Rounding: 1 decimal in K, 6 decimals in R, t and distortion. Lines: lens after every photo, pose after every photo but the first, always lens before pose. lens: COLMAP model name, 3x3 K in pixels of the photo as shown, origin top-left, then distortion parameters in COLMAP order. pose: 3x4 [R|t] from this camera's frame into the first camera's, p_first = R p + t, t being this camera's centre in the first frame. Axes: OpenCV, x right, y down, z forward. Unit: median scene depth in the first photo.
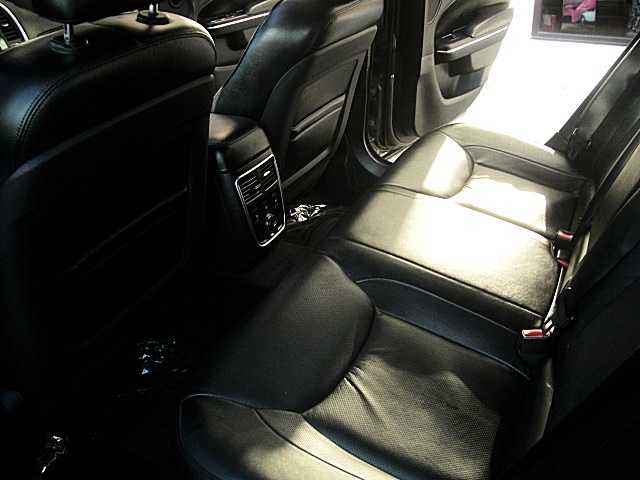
lens RADIAL K [[610.7, 0, 310.9], [0, 610.7, 239.8], [0, 0, 1]] dist [-0.228028, 0.213718]
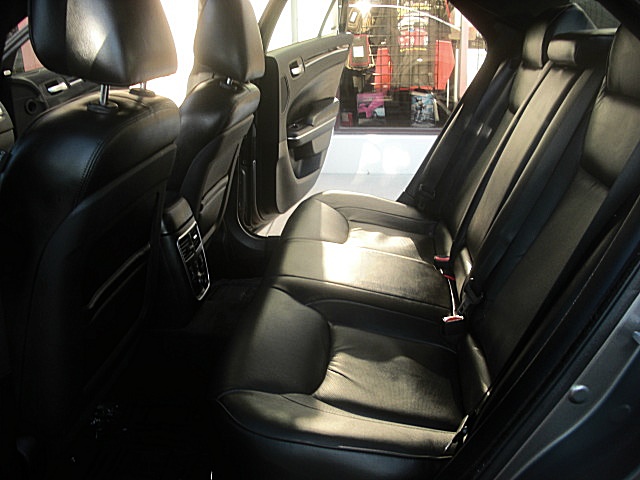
lens RADIAL K [[610.7, 0, 310.9], [0, 610.7, 239.8], [0, 0, 1]] dist [-0.228028, 0.213718]
pose [[0.937834, -0.092266, 0.334596, -0.176902], [0.151932, 0.975883, -0.156743, 0.076668], [-0.312065, 0.197835, 0.929235, -0.088955]]
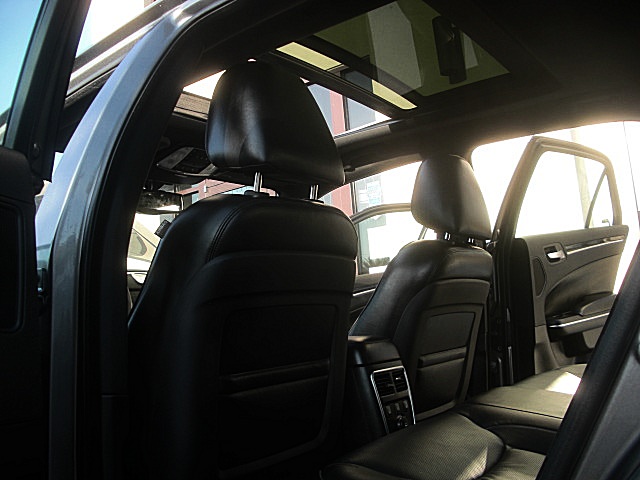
lens RADIAL K [[610.7, 0, 310.9], [0, 610.7, 239.8], [0, 0, 1]] dist [-0.228028, 0.213718]
pose [[0.981138, -0.056570, -0.184846, -0.008135], [-0.064808, 0.804626, -0.590235, 0.242796], [0.182121, 0.591081, 0.785783, -0.024477]]
